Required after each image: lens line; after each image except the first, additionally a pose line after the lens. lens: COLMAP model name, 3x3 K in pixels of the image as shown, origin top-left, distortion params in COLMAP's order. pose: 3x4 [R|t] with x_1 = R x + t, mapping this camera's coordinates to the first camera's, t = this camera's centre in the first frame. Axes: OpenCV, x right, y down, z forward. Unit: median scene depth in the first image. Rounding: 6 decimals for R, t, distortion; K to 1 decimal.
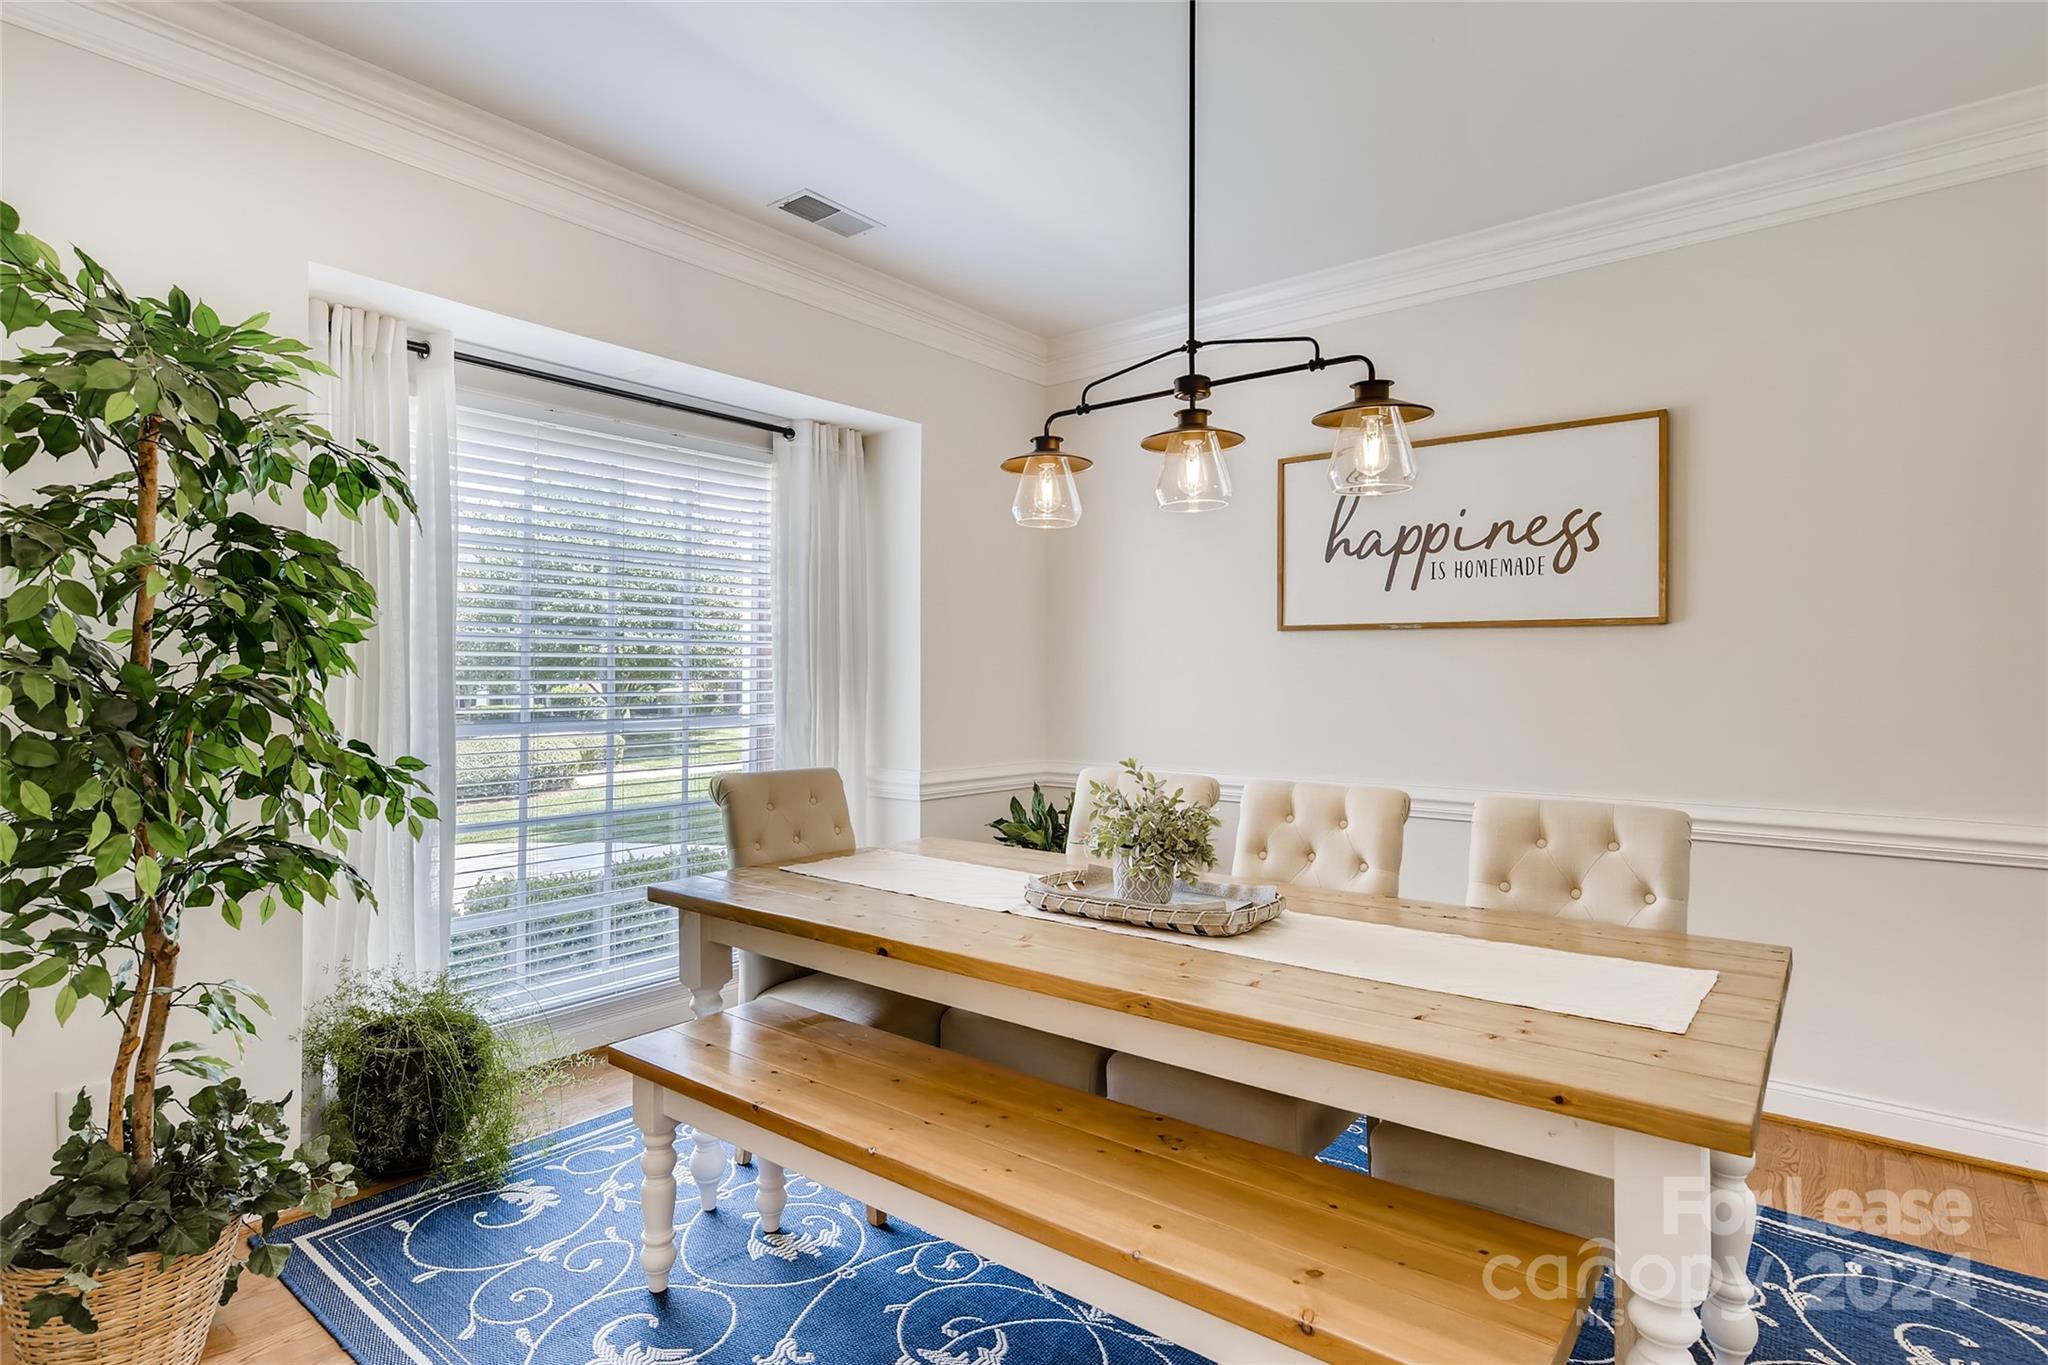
lens RADIAL K [[1045.8, 0, 1029.3], [0, 1045.8, 664.1], [0, 0, 1]] dist [-0.001325, 0.002026]
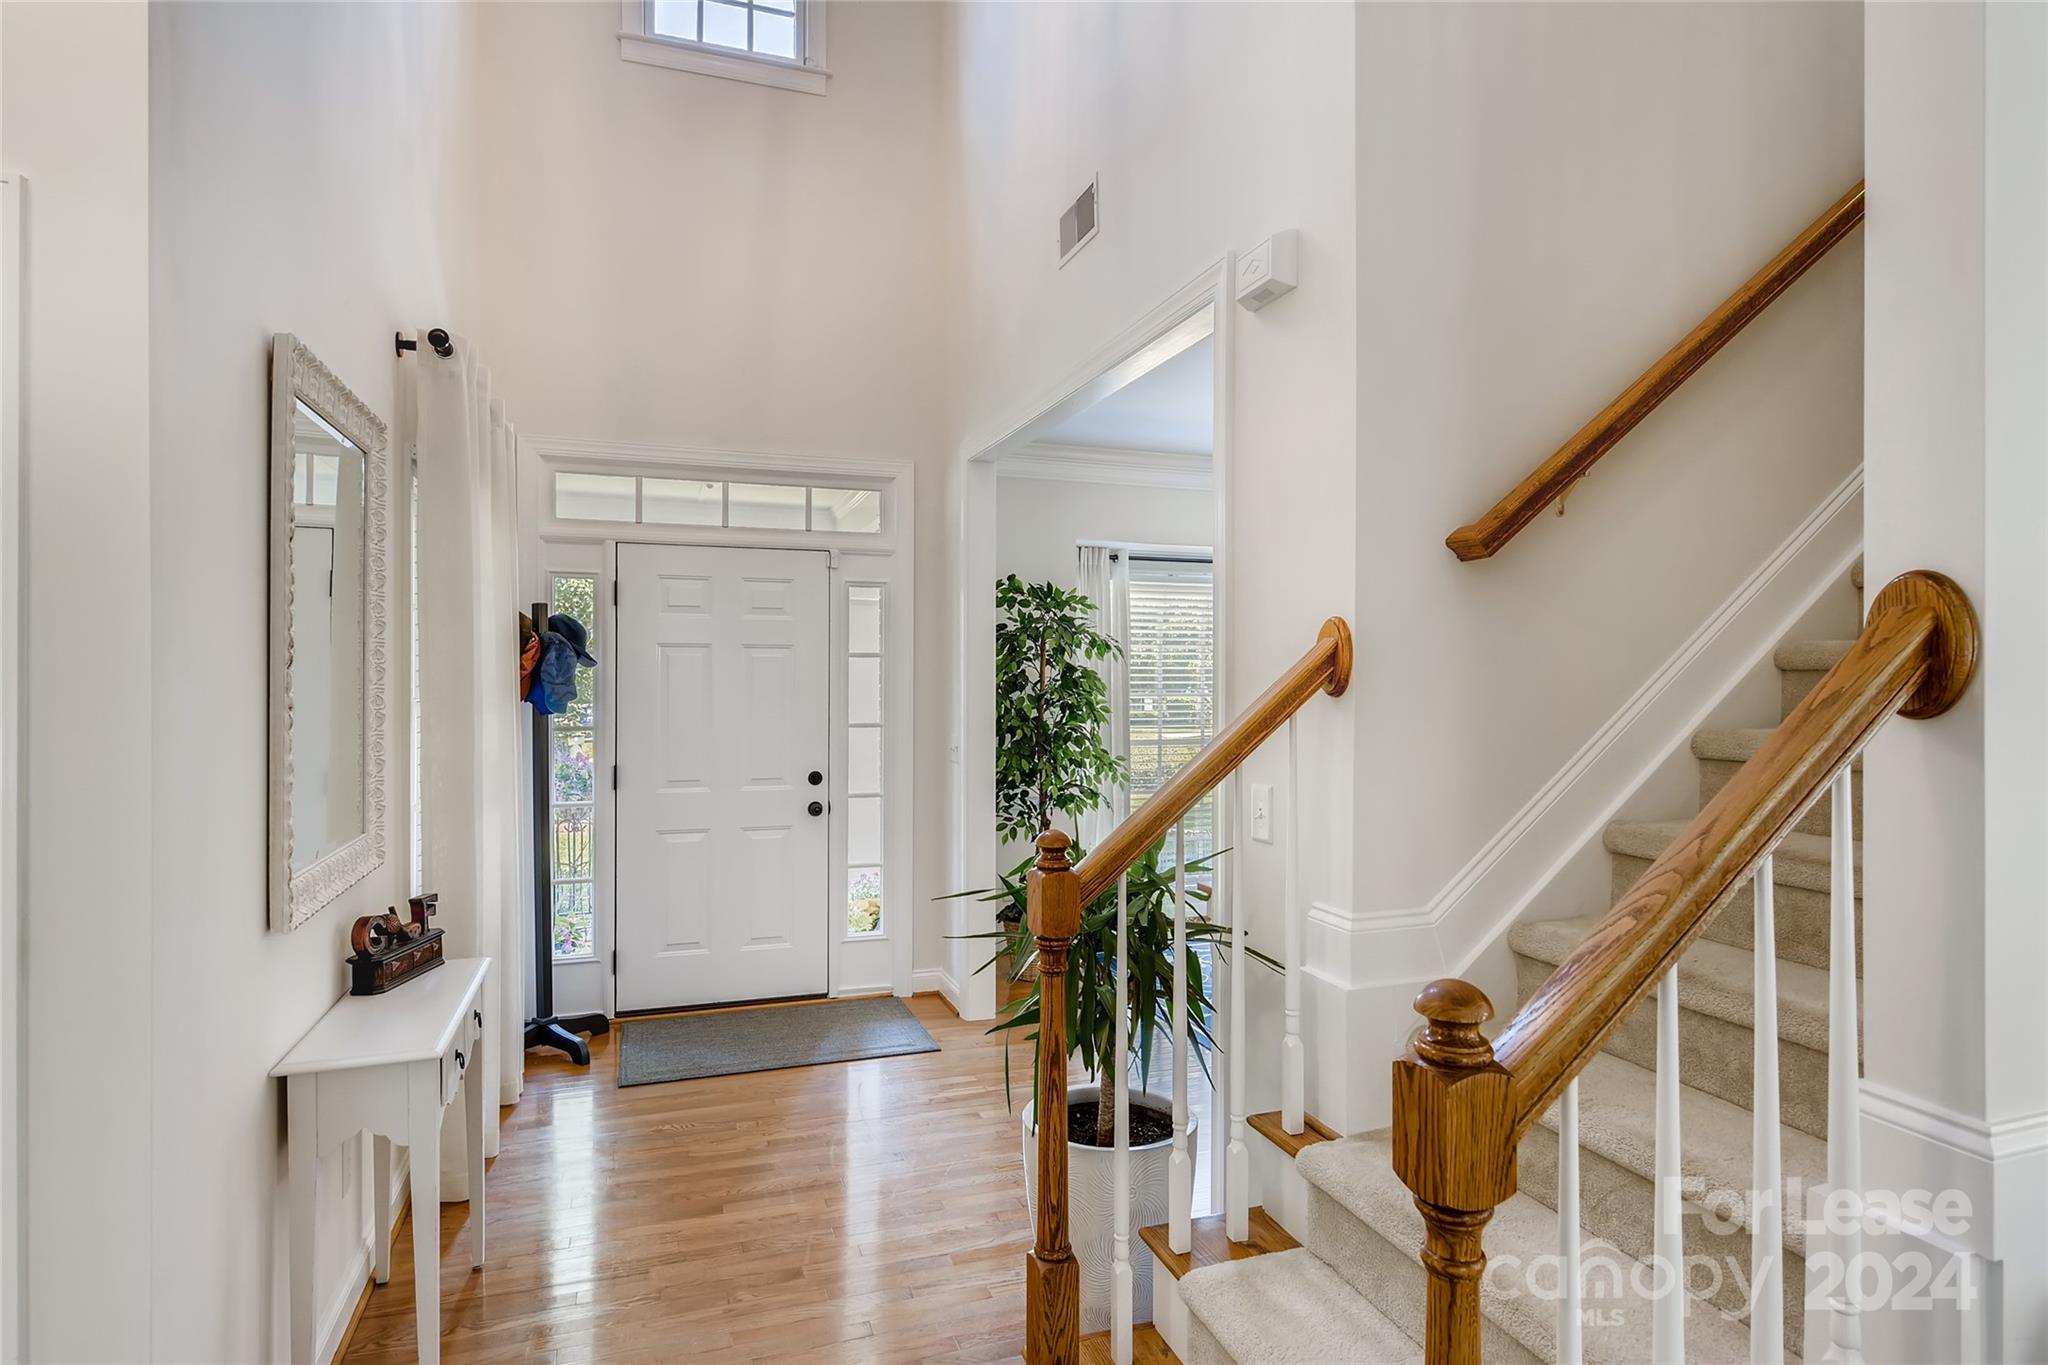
lens RADIAL K [[1100.8, 0, 1024.0], [0, 1100.8, 682.5], [0, 0, 1]] dist [-0.007477, -0.000297]
pose [[0.847794, 0.002784, -0.530318, 0.373355], [0.001523, 0.999969, 0.007684, -0.065950], [0.530323, -0.007322, 0.847764, -0.836076]]
